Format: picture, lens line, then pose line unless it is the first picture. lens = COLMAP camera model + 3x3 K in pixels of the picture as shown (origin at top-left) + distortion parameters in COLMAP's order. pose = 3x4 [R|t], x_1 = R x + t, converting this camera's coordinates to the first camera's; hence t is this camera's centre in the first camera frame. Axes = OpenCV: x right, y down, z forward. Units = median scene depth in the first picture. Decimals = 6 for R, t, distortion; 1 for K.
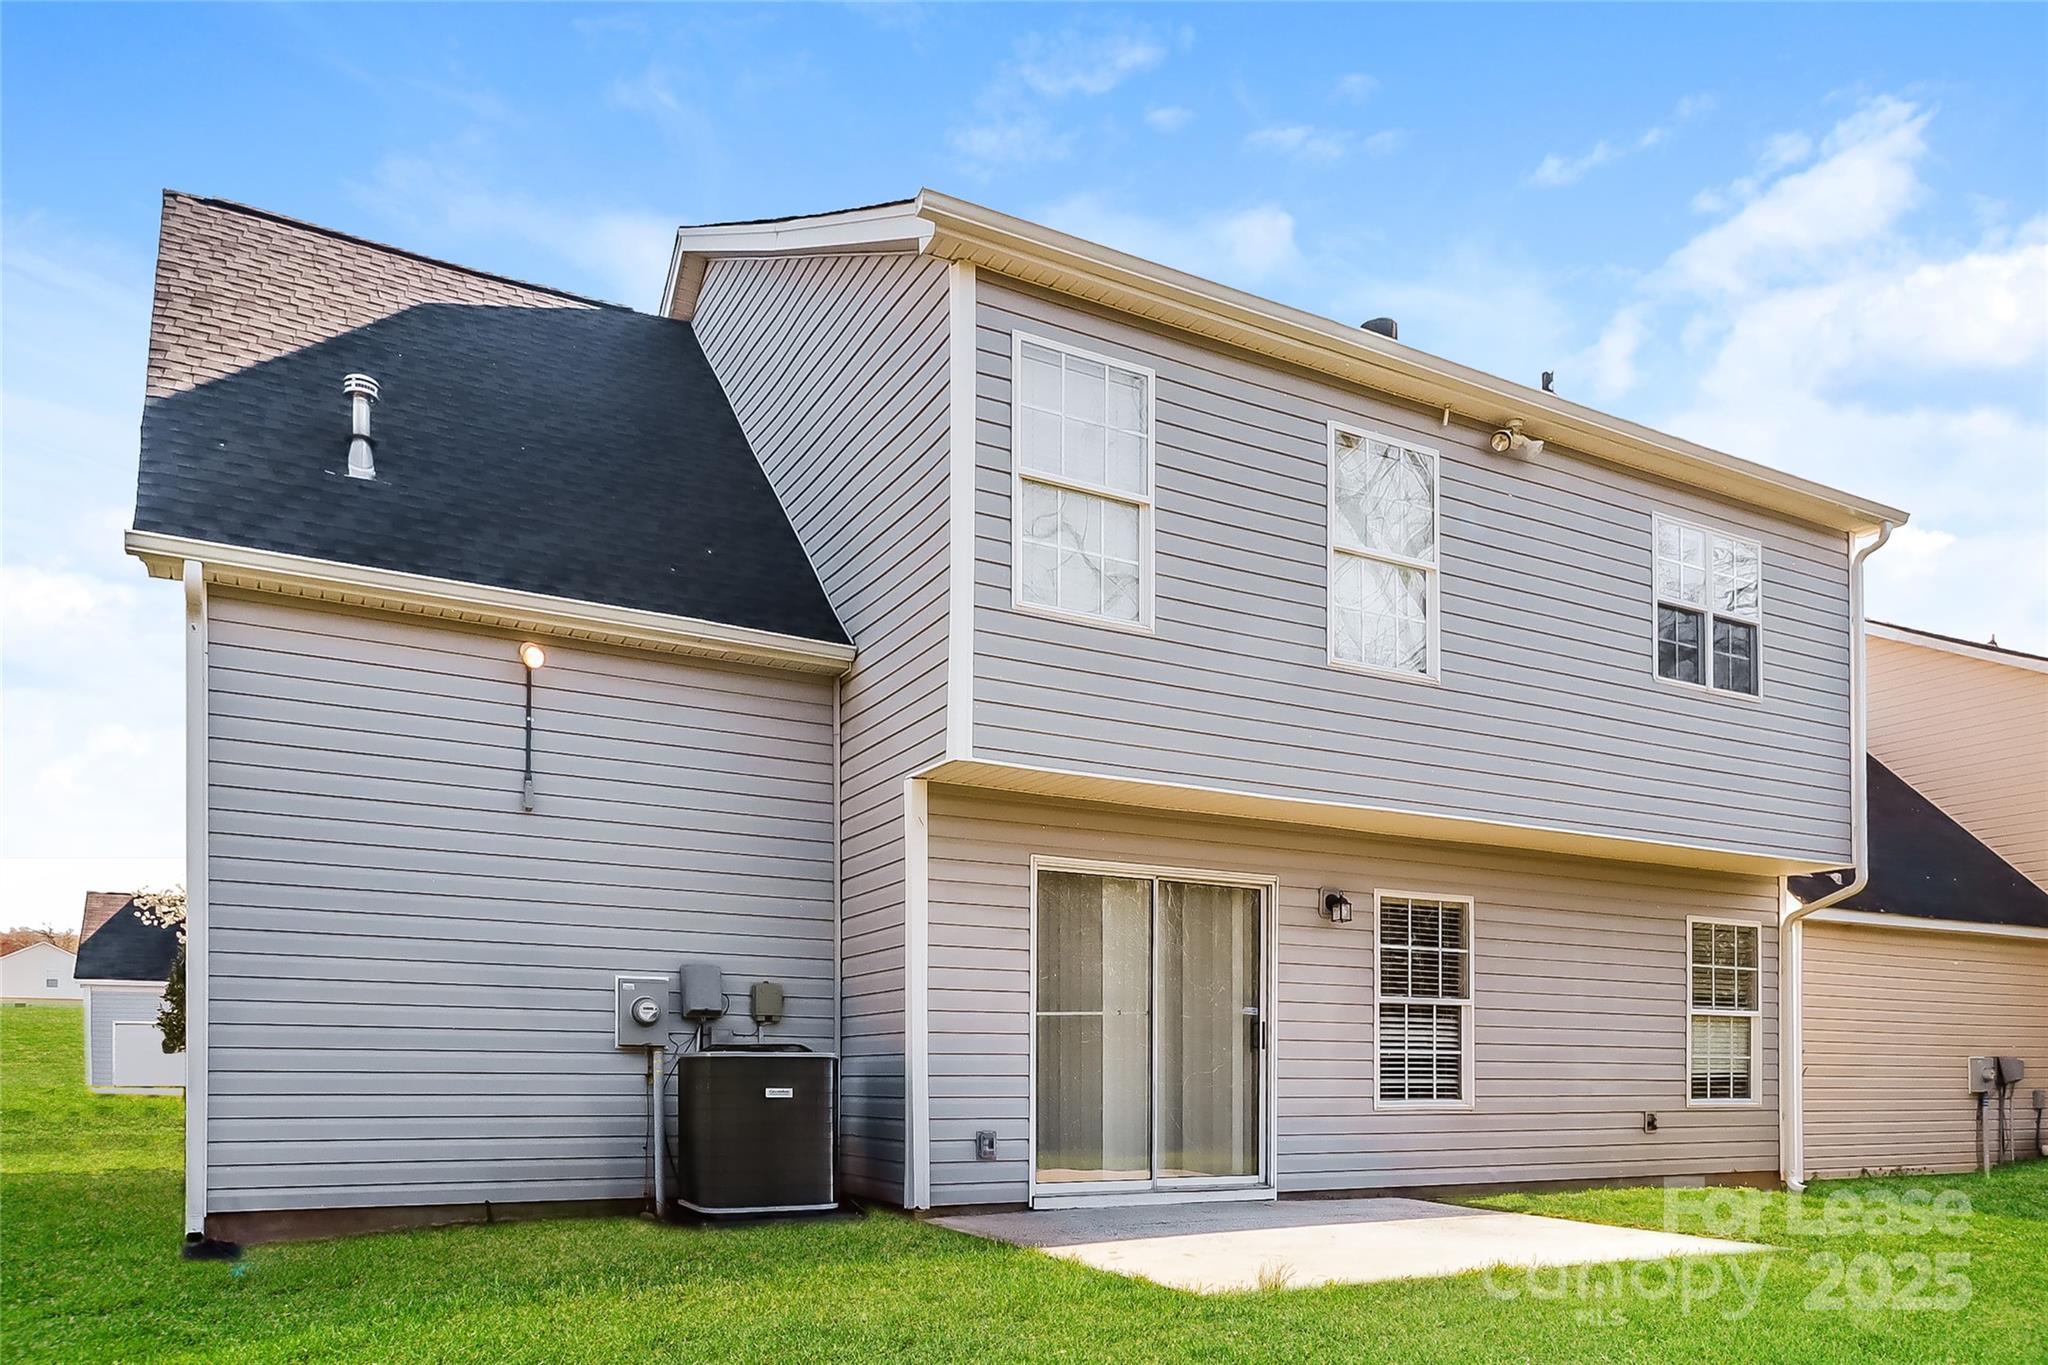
lens RADIAL K [[1047.5, 0, 1024.0], [0, 1047.5, 682.0], [0, 0, 1]] dist [-0.000706, 0.000779]
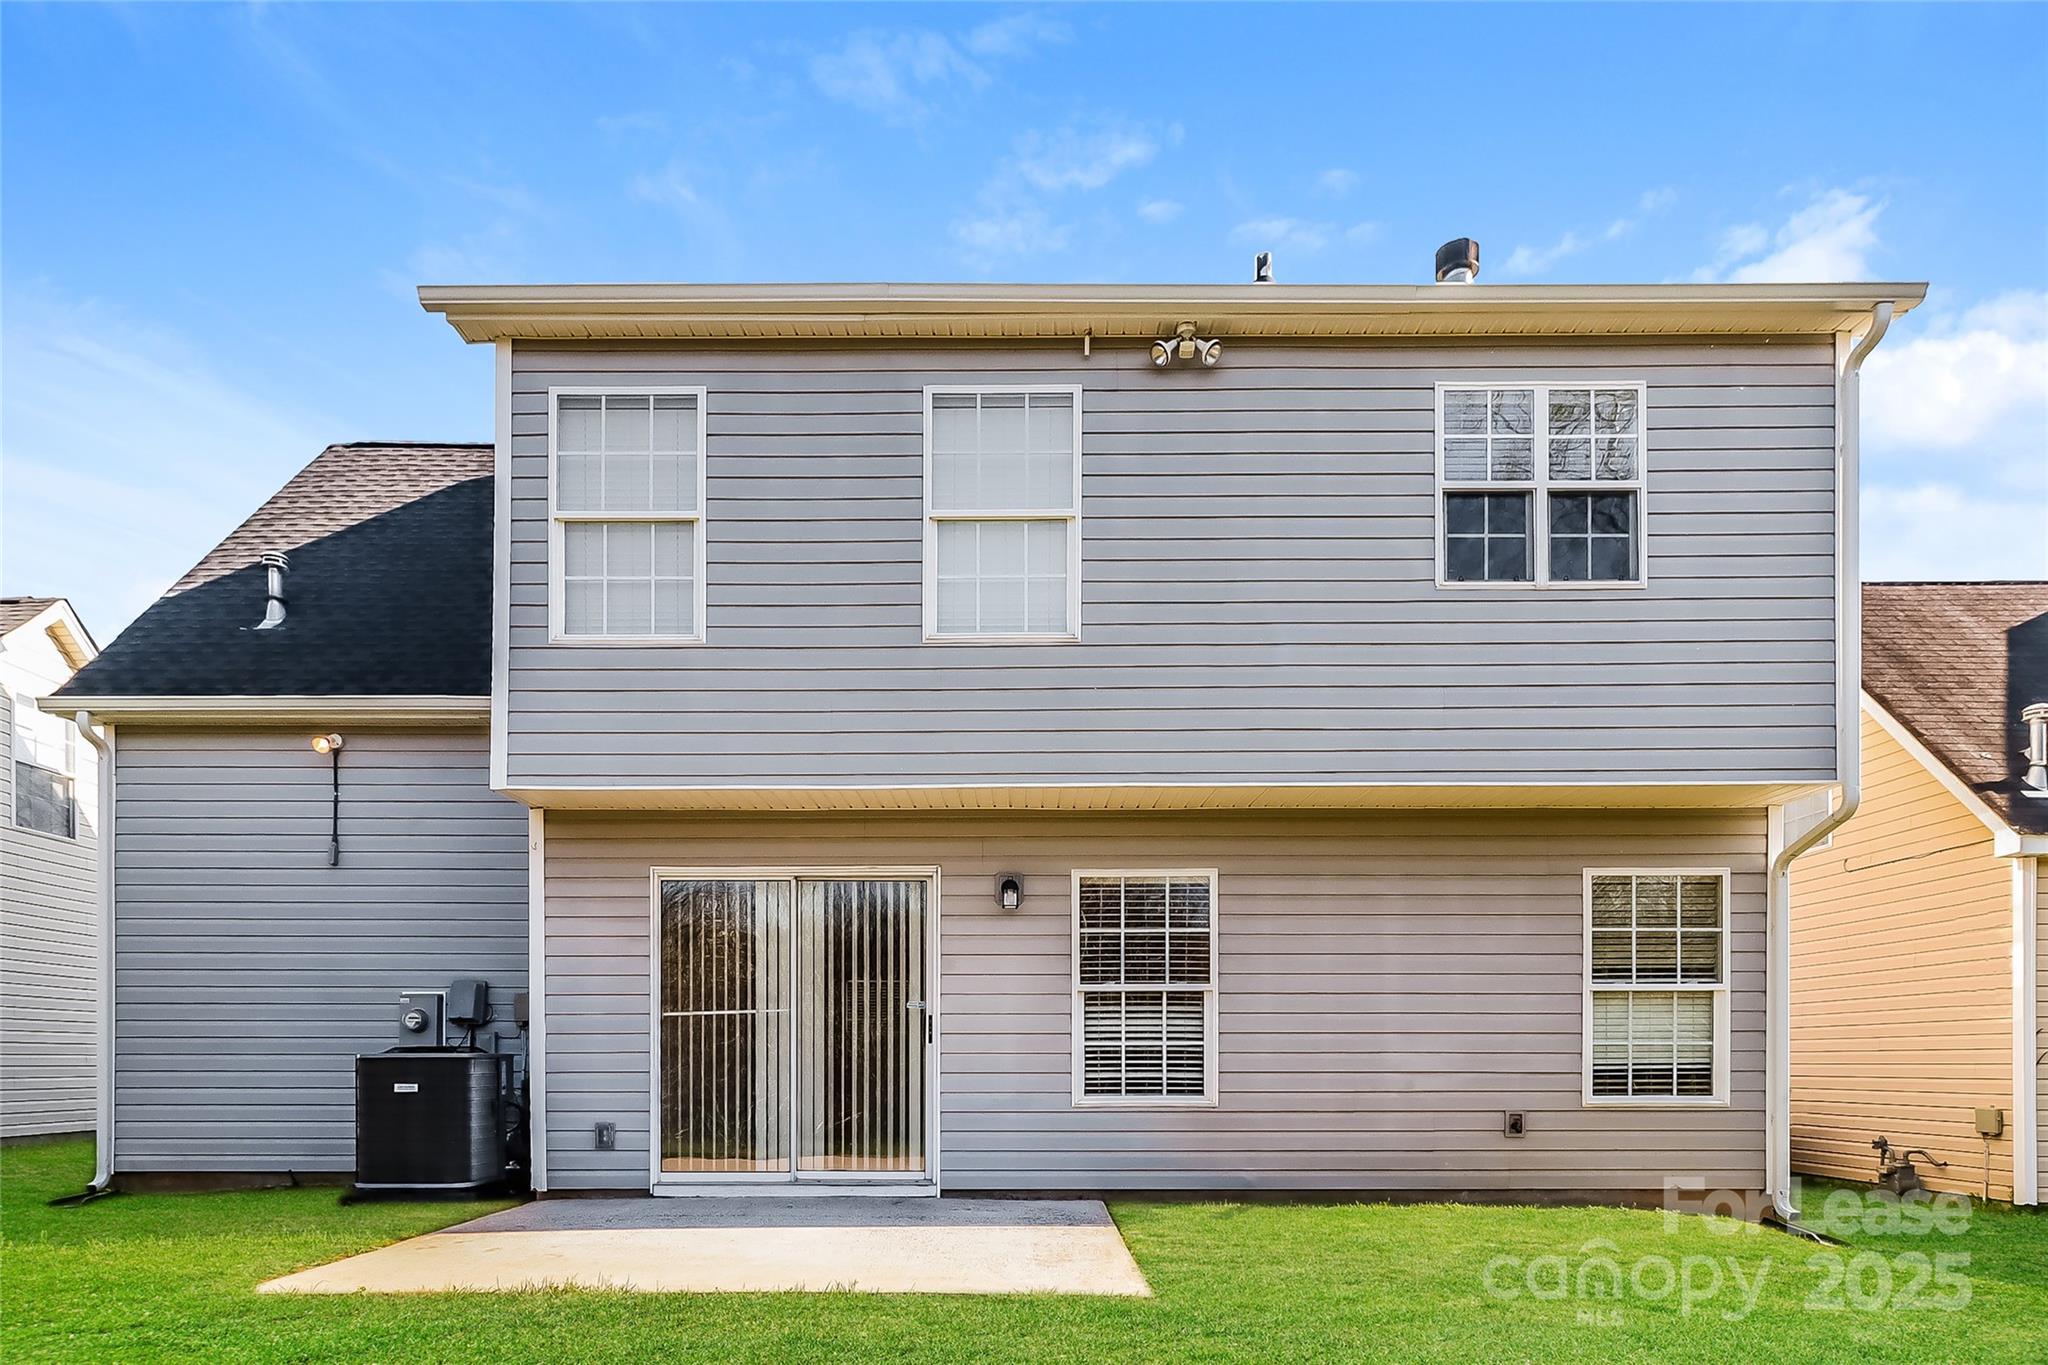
lens RADIAL K [[940.1, 0, 1024.4], [0, 940.1, 737.9], [0, 0, 1]] dist [0.001512, -0.000042]
pose [[0.919645, -0.134212, -0.369108, 0.619718], [0.142781, 0.989746, -0.004141, 0.078832], [0.365879, -0.048893, 0.929377, 0.214696]]
